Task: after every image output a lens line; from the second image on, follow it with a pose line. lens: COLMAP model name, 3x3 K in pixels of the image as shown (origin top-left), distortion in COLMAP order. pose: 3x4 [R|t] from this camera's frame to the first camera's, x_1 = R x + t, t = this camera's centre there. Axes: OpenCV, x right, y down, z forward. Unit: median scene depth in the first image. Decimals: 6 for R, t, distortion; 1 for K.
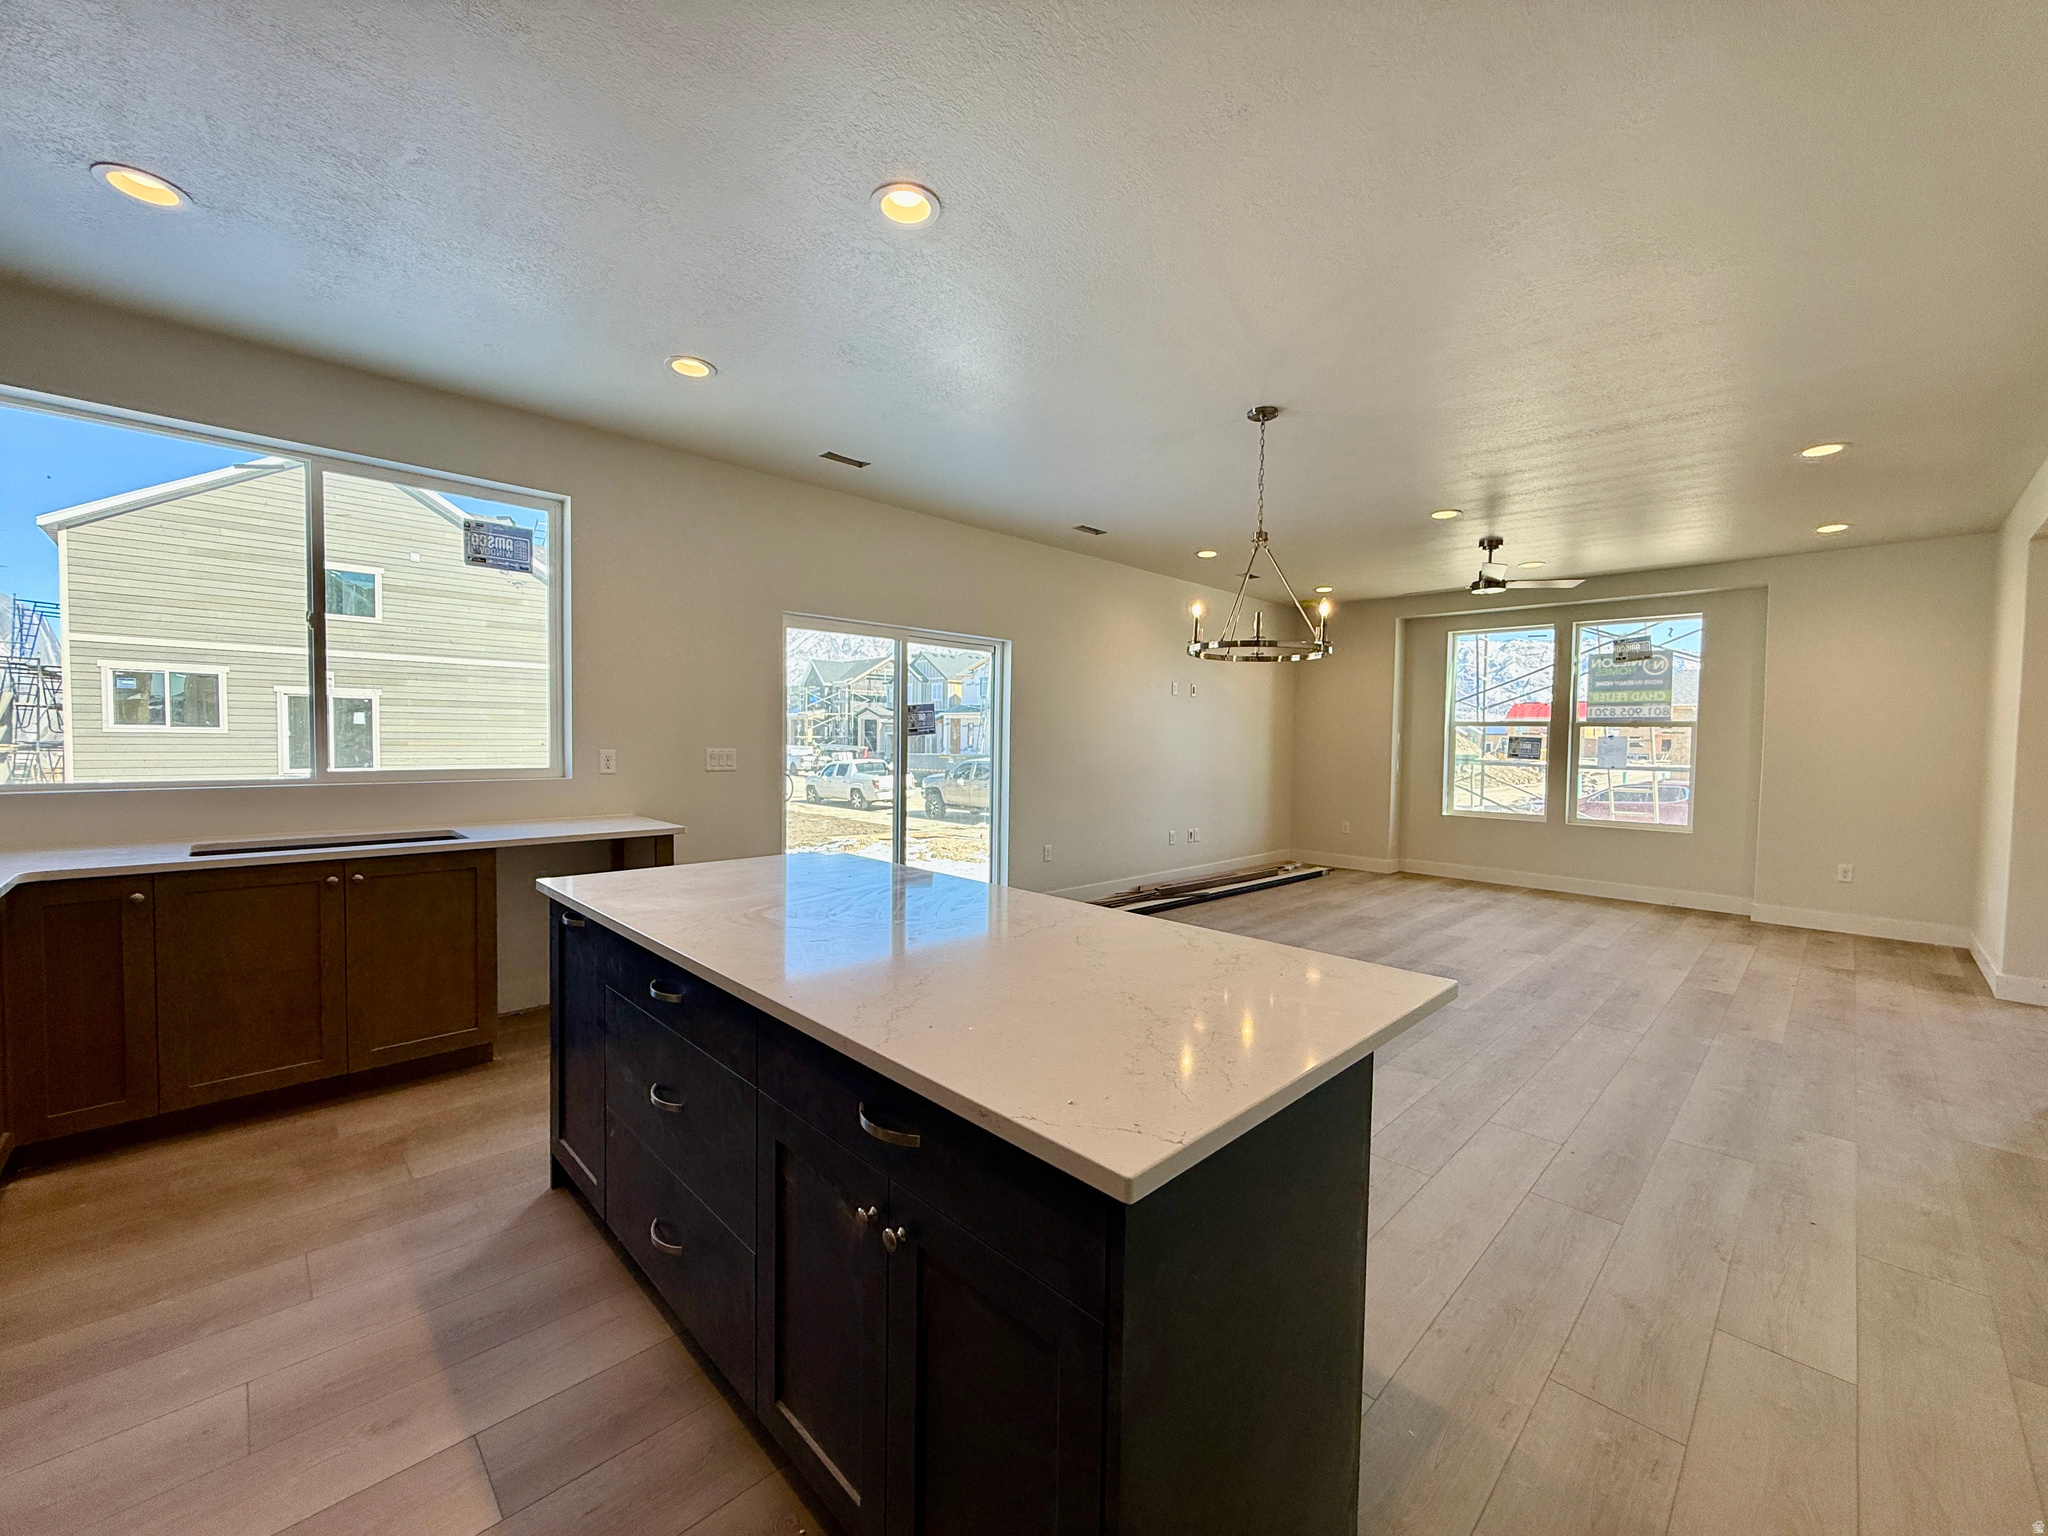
lens RADIAL K [[816.6, 0, 1024.1], [0, 816.6, 763.1], [0, 0, 1]] dist [0.002361, 0.000227]
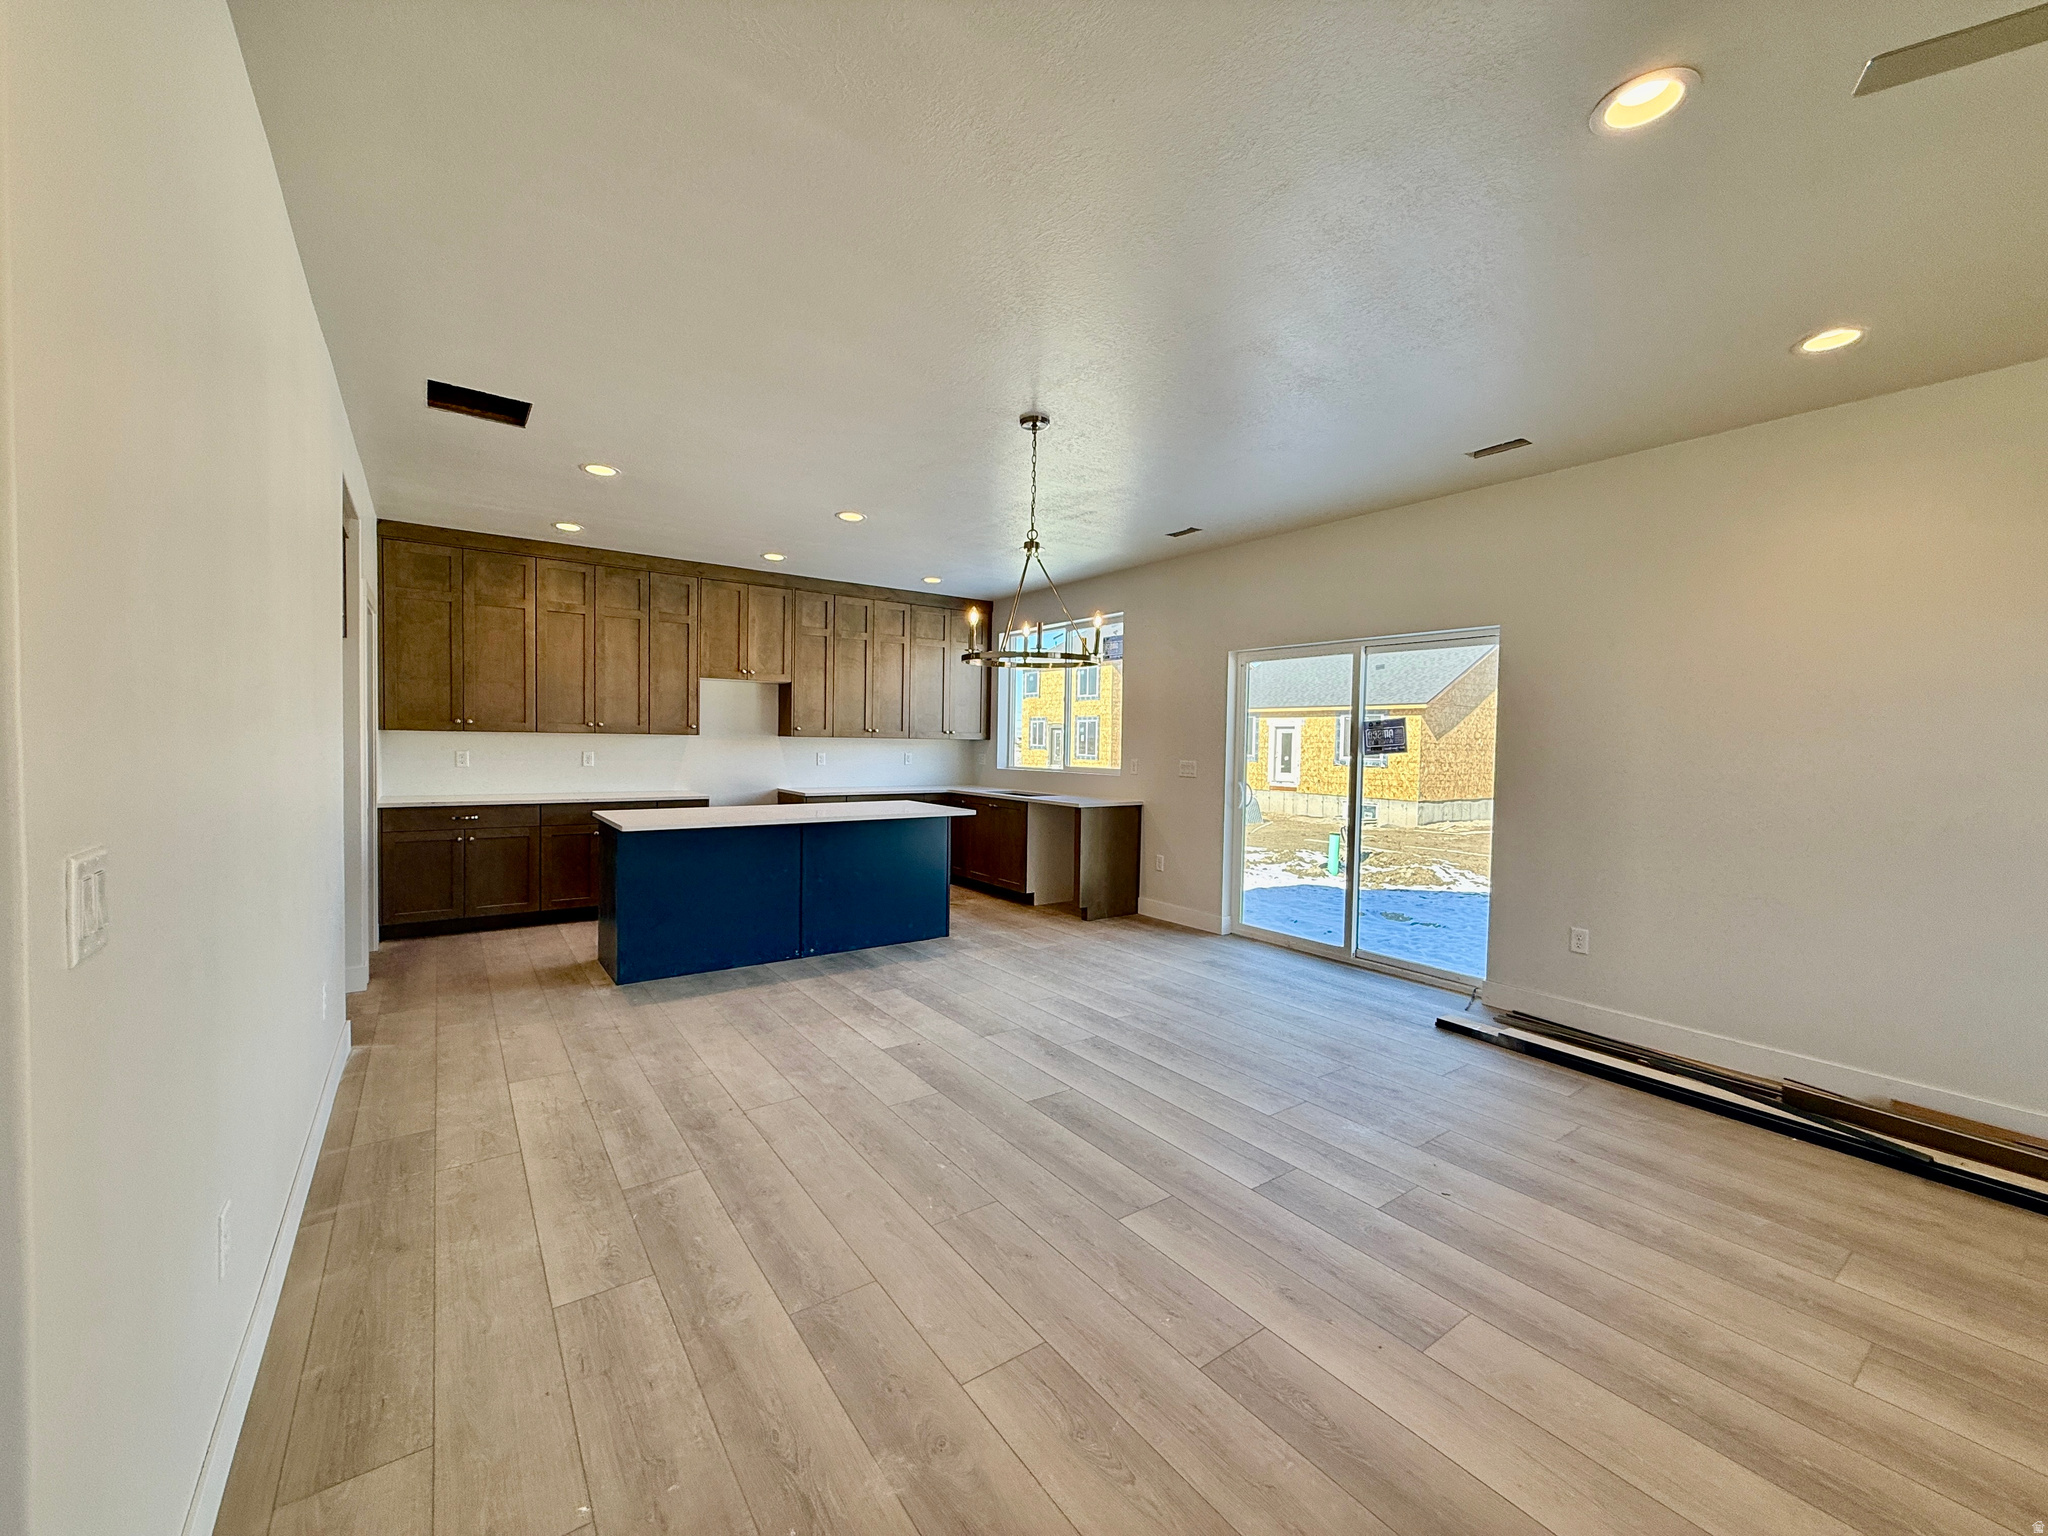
lens RADIAL K [[816.6, 0, 1024.1], [0, 816.6, 773.1], [0, 0, 1]] dist [0.002361, 0.000227]
pose [[-0.155116, 0.024064, -0.987603, 1.431312], [-0.052599, 0.998084, 0.032581, -0.036669], [0.986495, 0.057000, -0.153553, 1.296069]]
